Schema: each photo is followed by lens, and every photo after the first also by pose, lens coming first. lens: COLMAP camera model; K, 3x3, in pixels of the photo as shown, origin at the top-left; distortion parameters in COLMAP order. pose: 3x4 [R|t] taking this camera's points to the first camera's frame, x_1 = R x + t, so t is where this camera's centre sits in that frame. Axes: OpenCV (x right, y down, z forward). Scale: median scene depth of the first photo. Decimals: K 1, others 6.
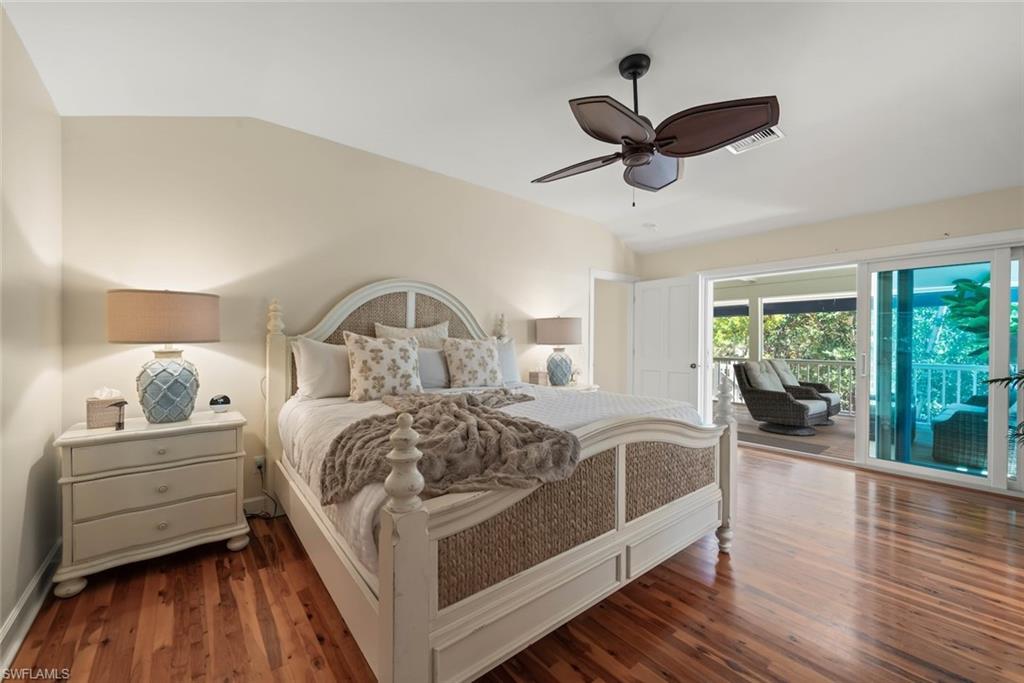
lens RADIAL K [[396.7, 0, 509.9], [0, 396.7, 340.3], [0, 0, 1]] dist [0.000236, 0.000095]
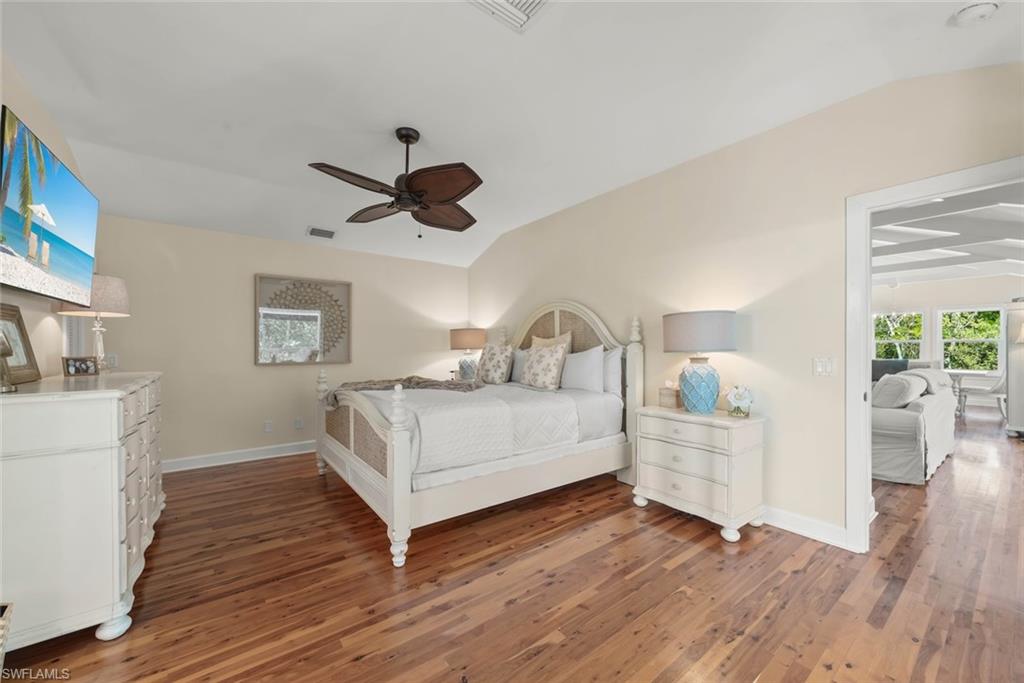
lens RADIAL K [[393.8, 0, 510.0], [0, 393.8, 350.1], [0, 0, 1]] dist [-0.000953, -0.000113]
pose [[-0.038859, -0.002340, -0.999242, 1.083810], [-0.001606, 0.999996, -0.002279, 0.011150], [0.999243, 0.001516, -0.038862, 0.959170]]
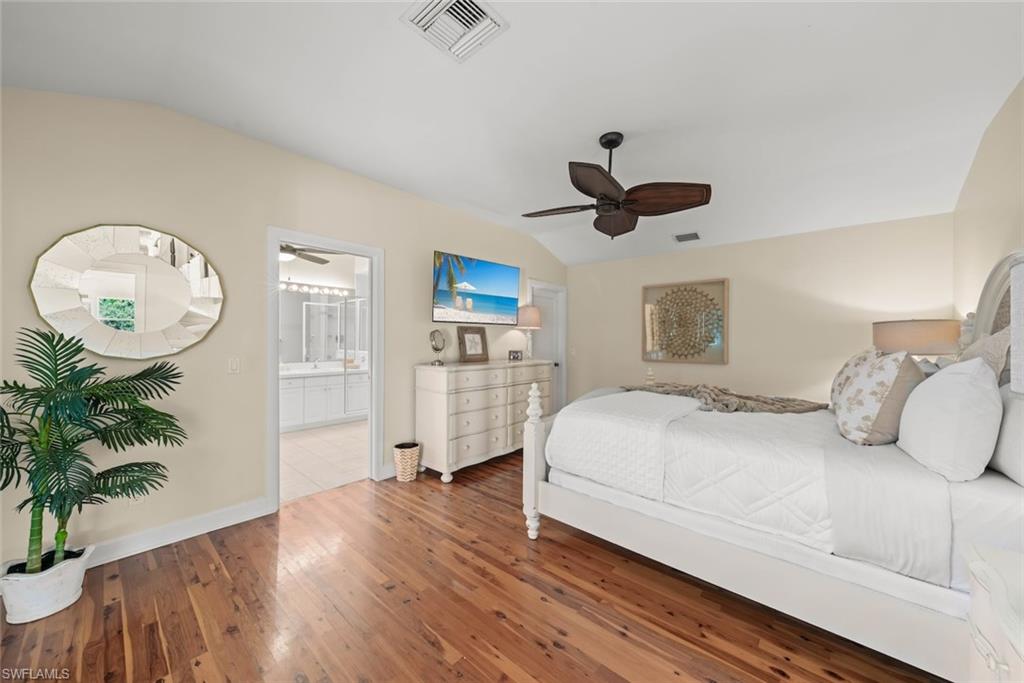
lens RADIAL K [[369.9, 0, 512.0], [0, 369.9, 341.5], [0, 0, 1]] dist [0.000488, 0.000070]
pose [[-0.988530, -0.016155, -0.150158, 0.426038], [-0.017152, 0.999839, 0.005352, -0.025636], [0.150048, 0.007867, -0.988647, 1.613786]]
